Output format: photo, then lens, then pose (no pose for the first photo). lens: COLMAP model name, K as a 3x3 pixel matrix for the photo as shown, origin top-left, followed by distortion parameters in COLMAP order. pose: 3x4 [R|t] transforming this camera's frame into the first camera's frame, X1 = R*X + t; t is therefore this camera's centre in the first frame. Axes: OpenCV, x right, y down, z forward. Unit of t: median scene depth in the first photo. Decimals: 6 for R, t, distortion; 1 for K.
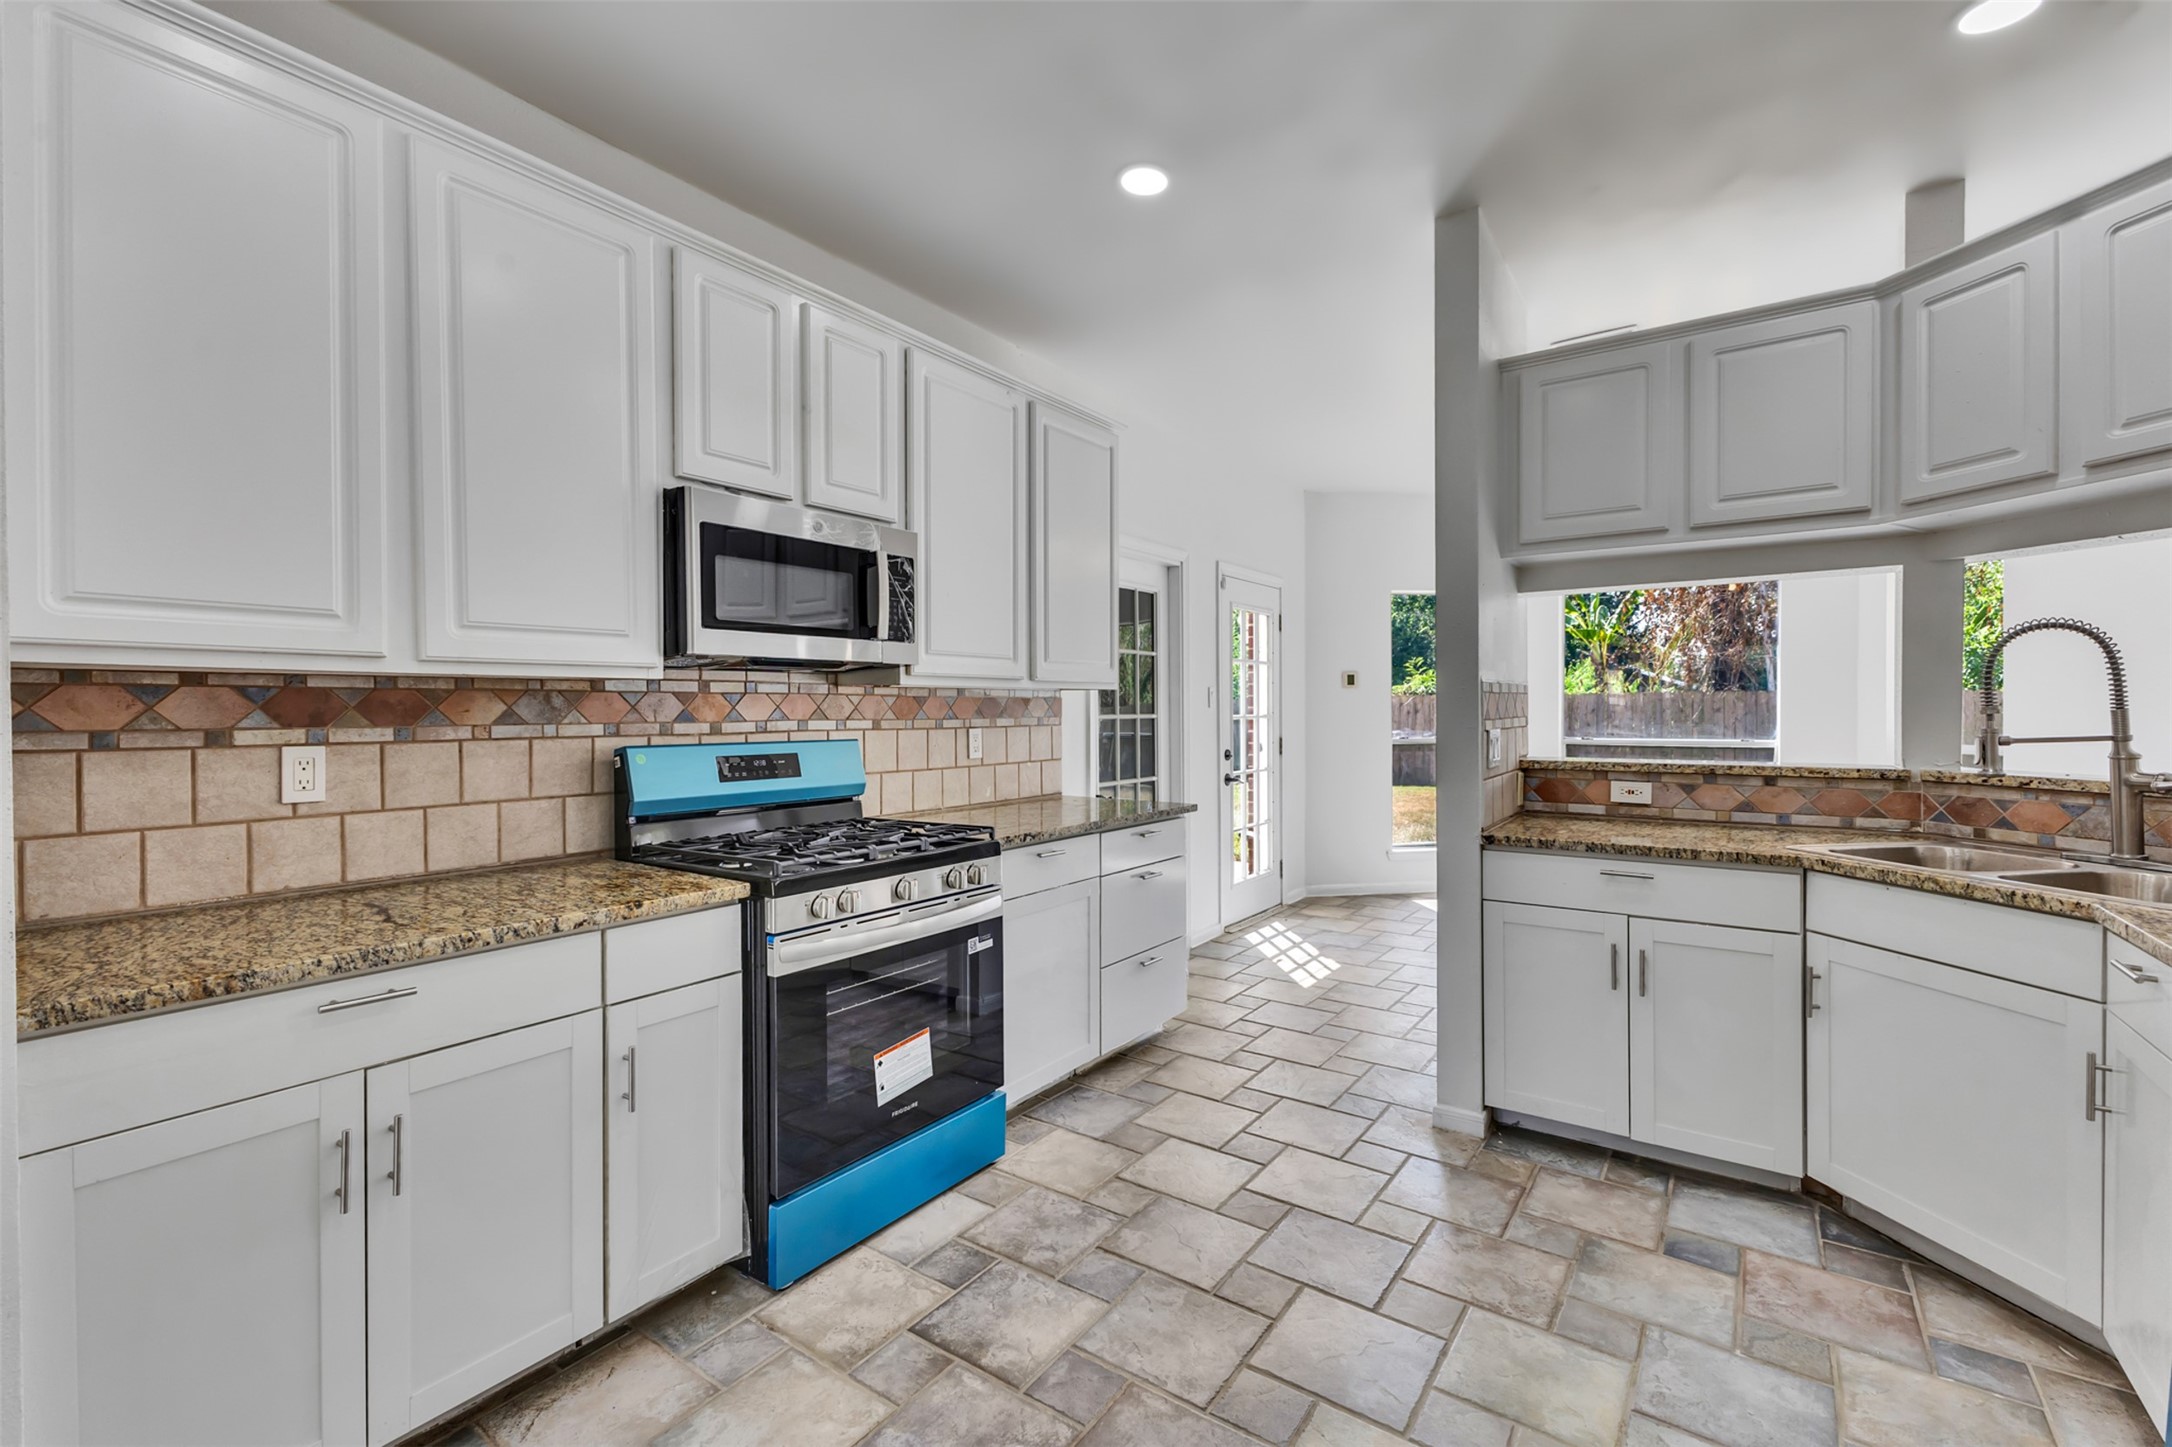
lens RADIAL K [[932.9, 0, 1091.9], [0, 932.9, 721.1], [0, 0, 1]] dist [0.014710, -0.002635]
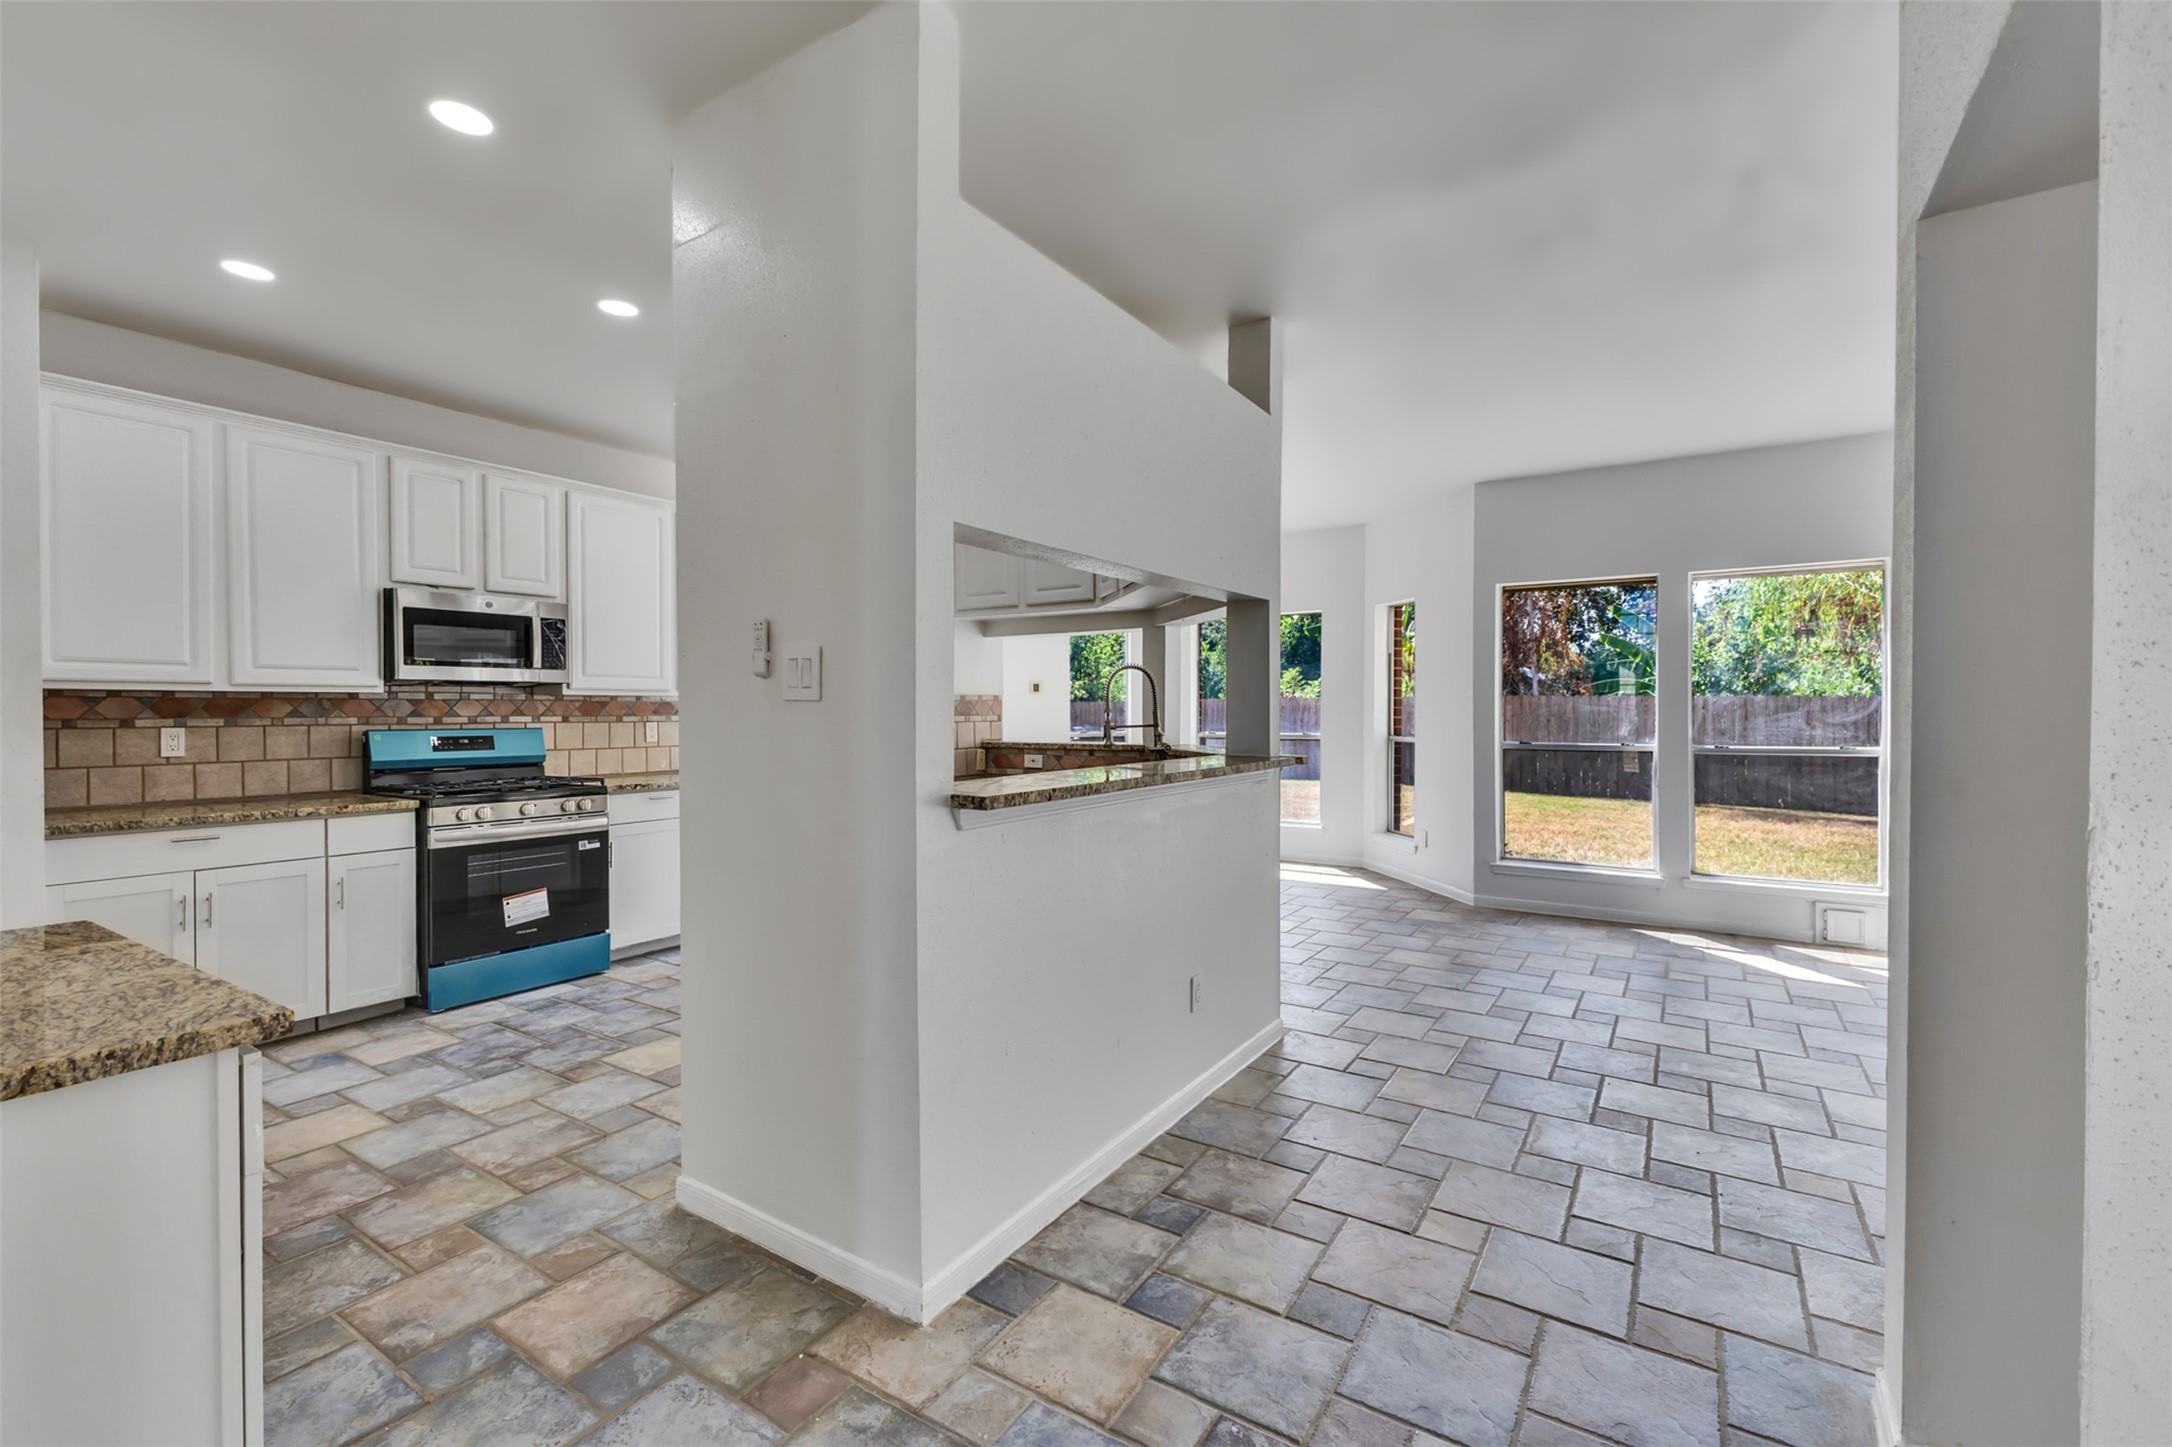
lens RADIAL K [[932.9, 0, 1090.5], [0, 932.9, 721.1], [0, 0, 1]] dist [0.014710, -0.002635]
pose [[0.999121, 0.001081, 0.041912, 0.828502], [-0.001045, 0.999999, -0.000899, 0.010650], [-0.041913, 0.000855, 0.999121, -0.872697]]
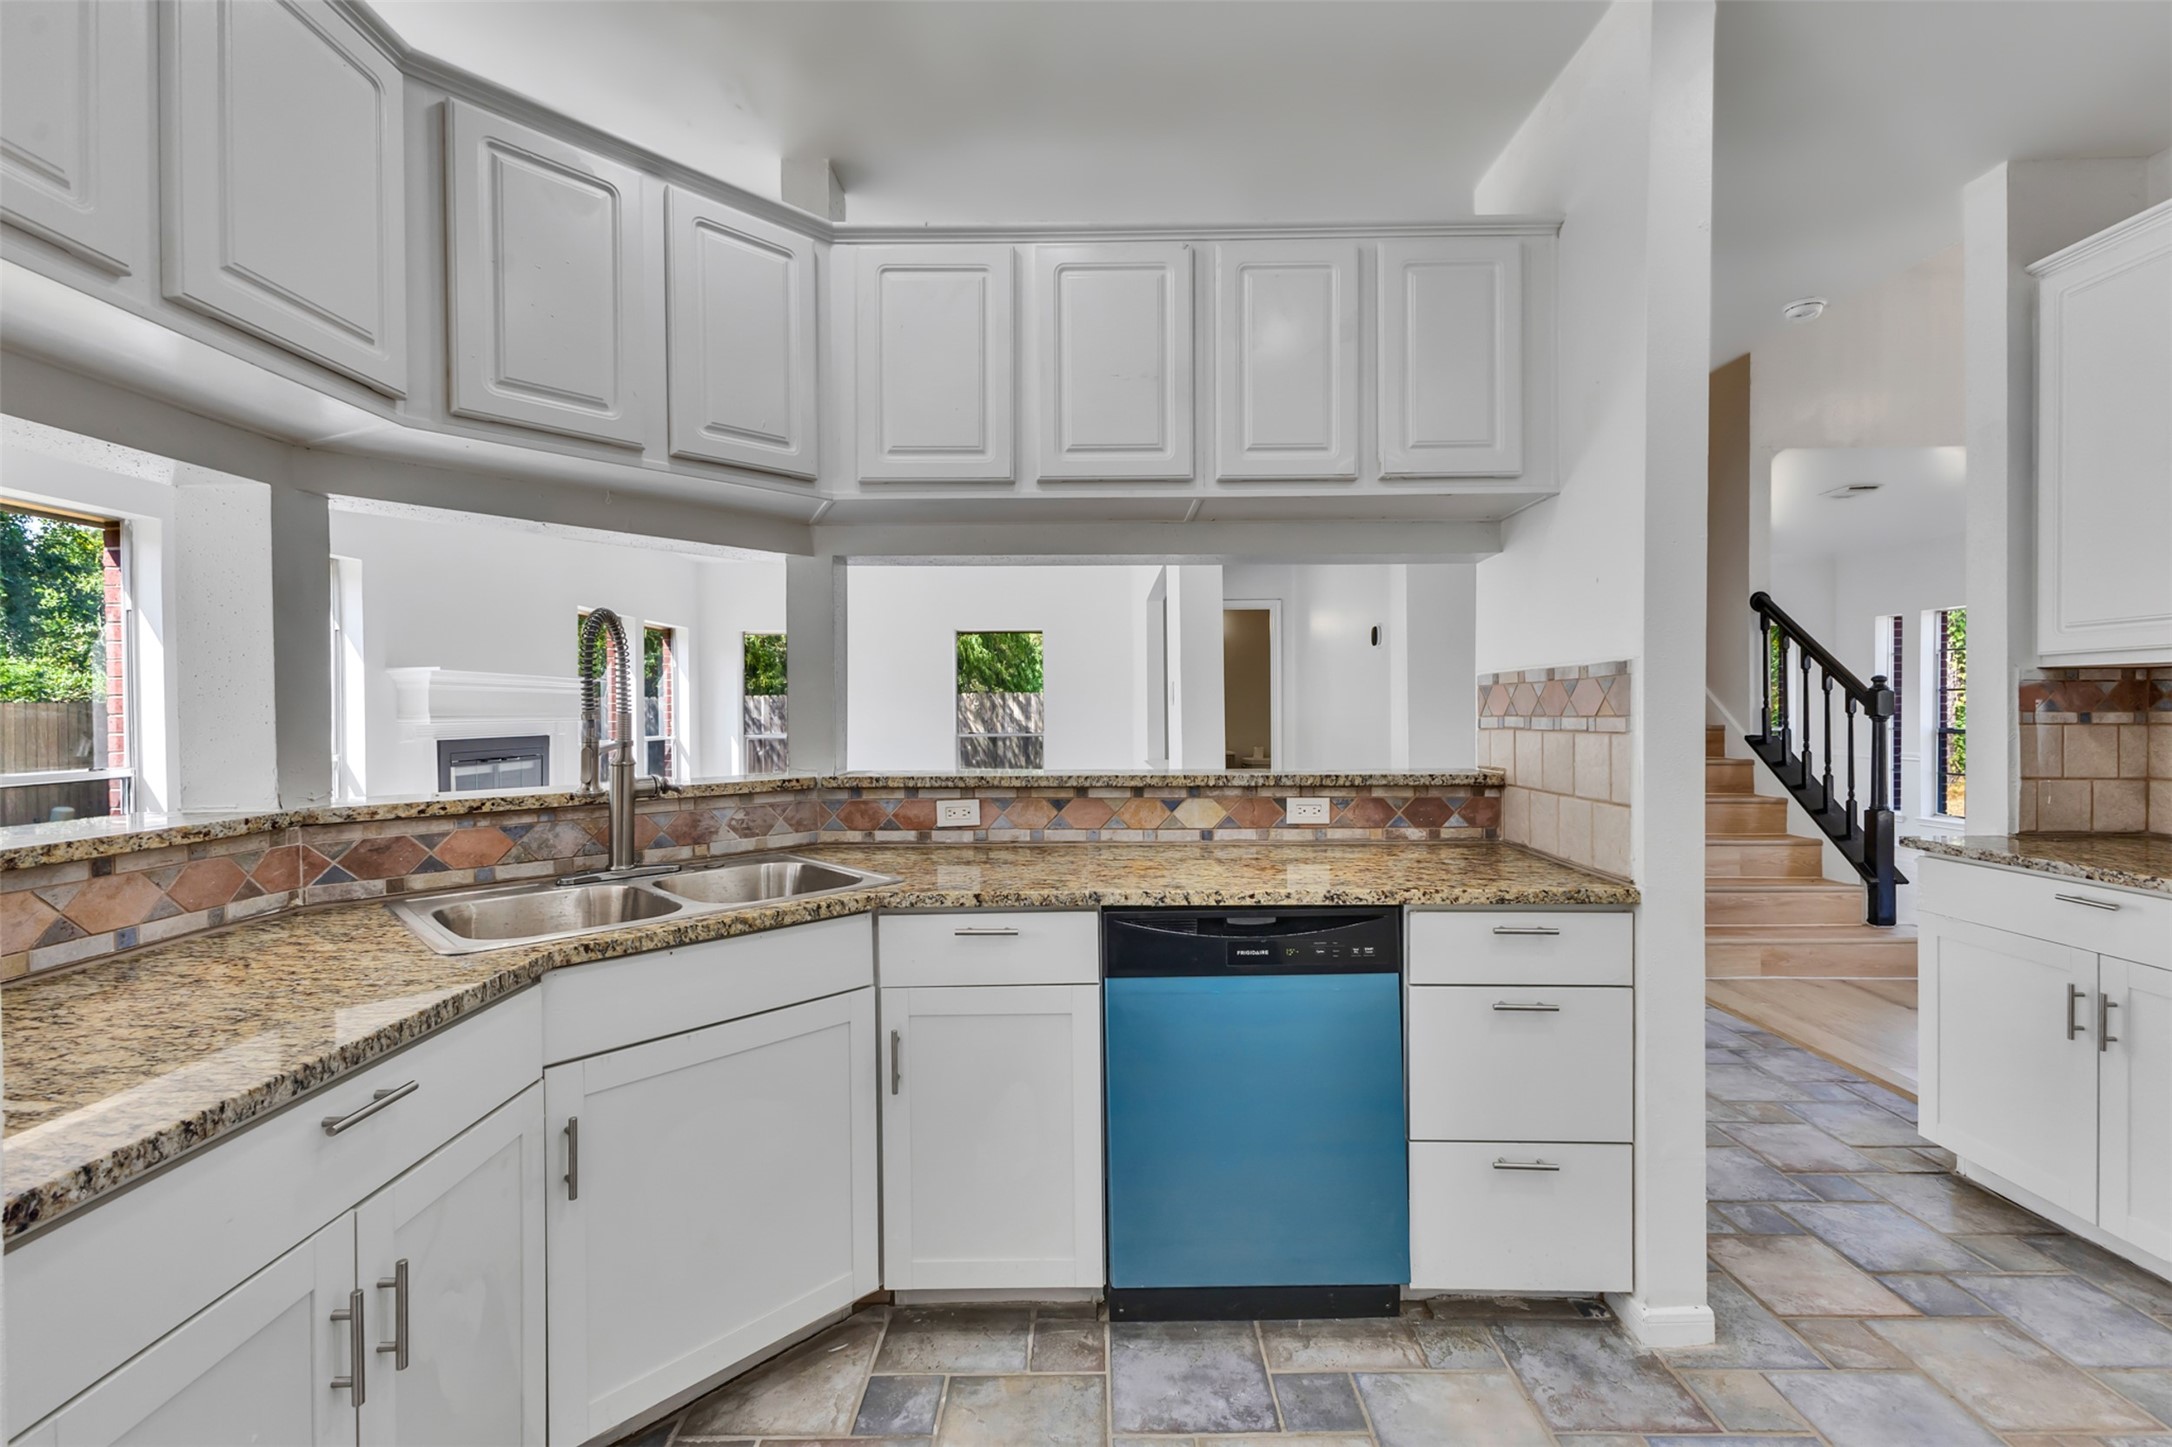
lens RADIAL K [[932.9, 0, 1093.3], [0, 932.9, 715.6], [0, 0, 1]] dist [0.014710, -0.002635]
pose [[-0.571483, 0.000461, 0.820614, 0.043972], [0.019667, 0.999720, 0.013135, -0.012577], [-0.820378, 0.023645, -0.571332, 1.098483]]
